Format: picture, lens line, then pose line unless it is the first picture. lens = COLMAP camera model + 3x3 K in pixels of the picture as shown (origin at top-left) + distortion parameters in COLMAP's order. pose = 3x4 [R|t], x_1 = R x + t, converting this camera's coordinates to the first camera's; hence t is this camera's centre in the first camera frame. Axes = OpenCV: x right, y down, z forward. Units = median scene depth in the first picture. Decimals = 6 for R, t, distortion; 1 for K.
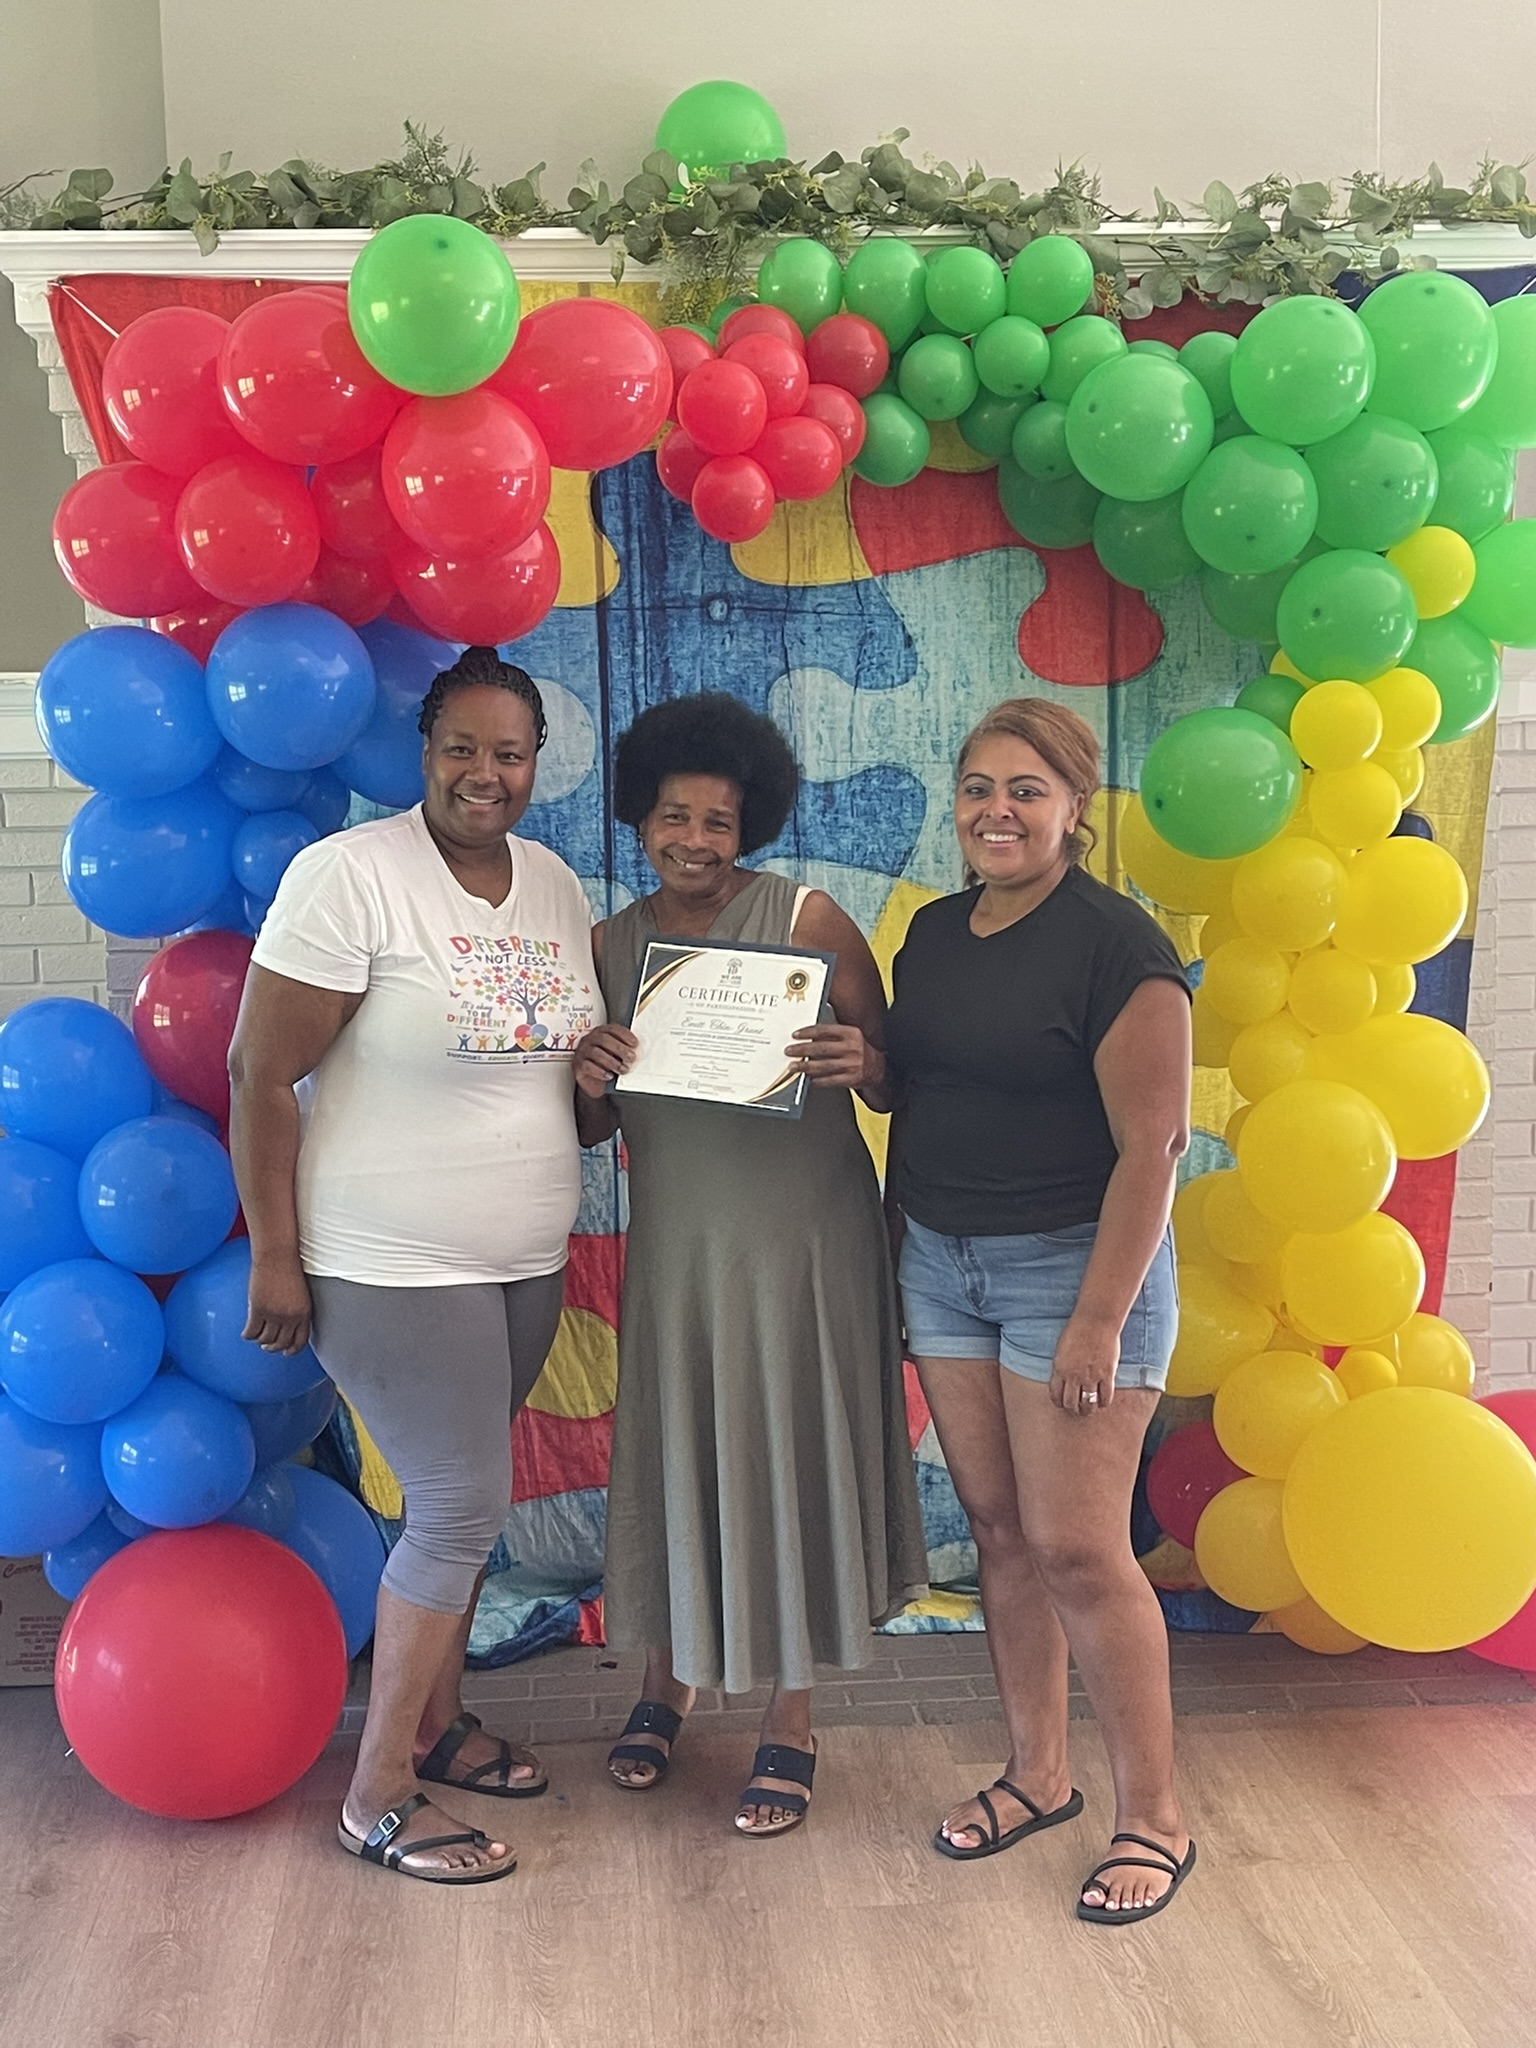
lens RADIAL K [[2658.0, 0, 720.3], [0, 2658.0, 1051.5], [0, 0, 1]] dist [0.036392, 0.000000]
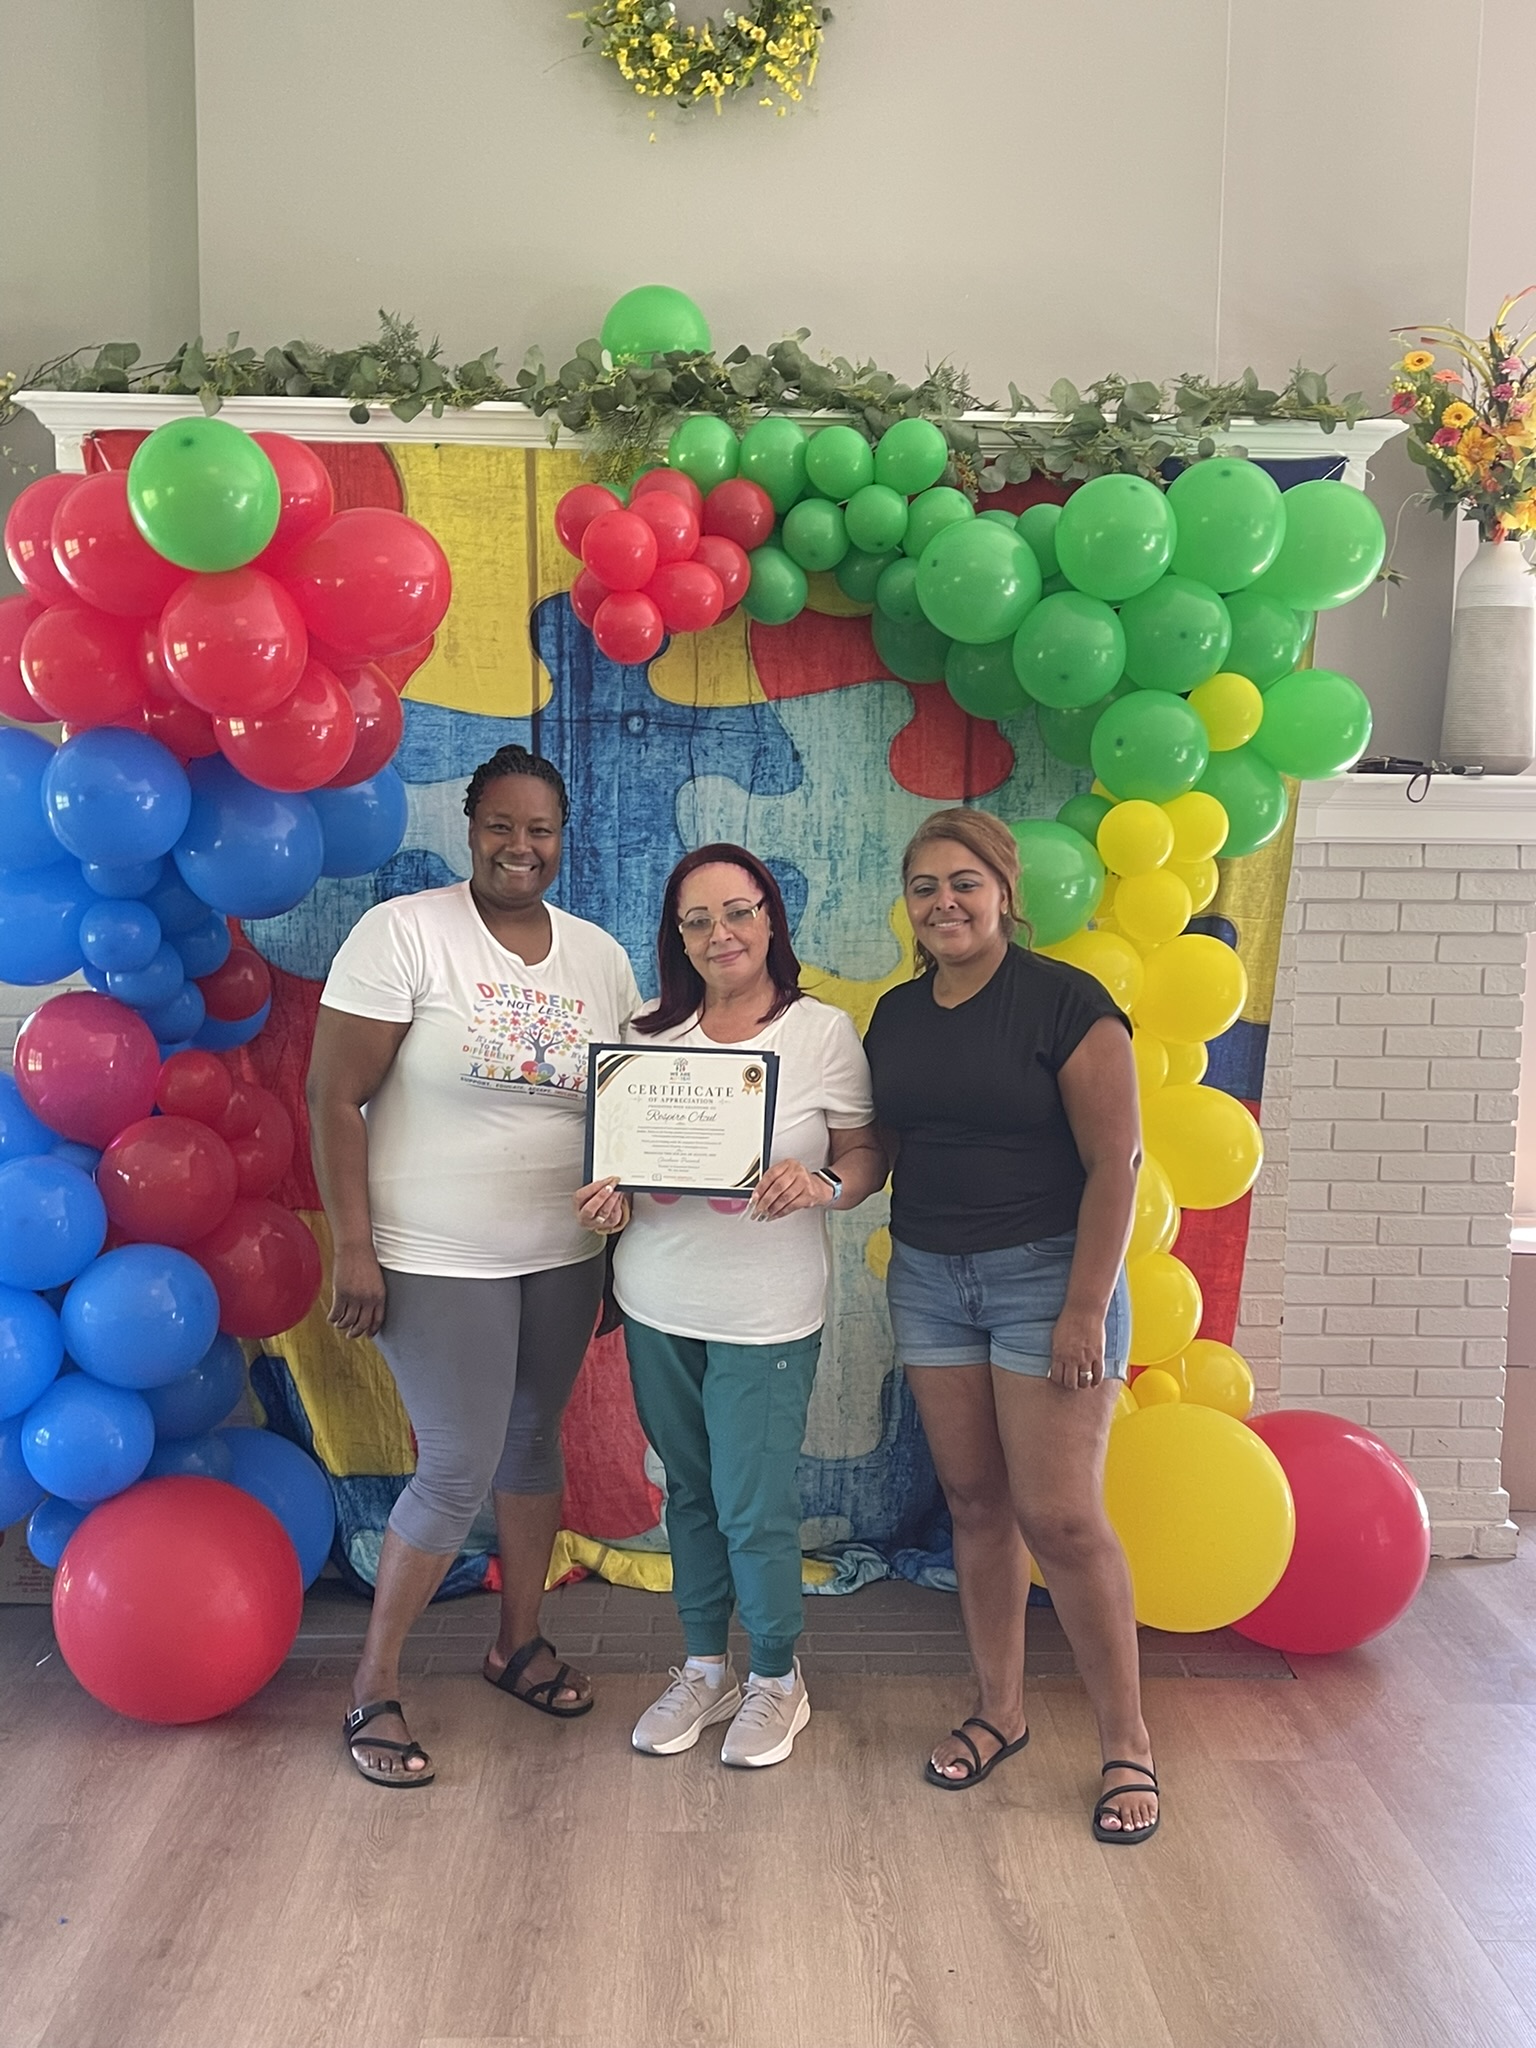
lens RADIAL K [[2159.0, 0, 772.9], [0, 2159.0, 1050.5], [0, 0, 1]] dist [0.032725, 0.000000]
pose [[0.998459, 0.038671, -0.039810, 0.107115], [-0.039485, 0.999022, -0.019888, -0.003306], [0.039002, 0.021429, 0.999009, 0.039332]]
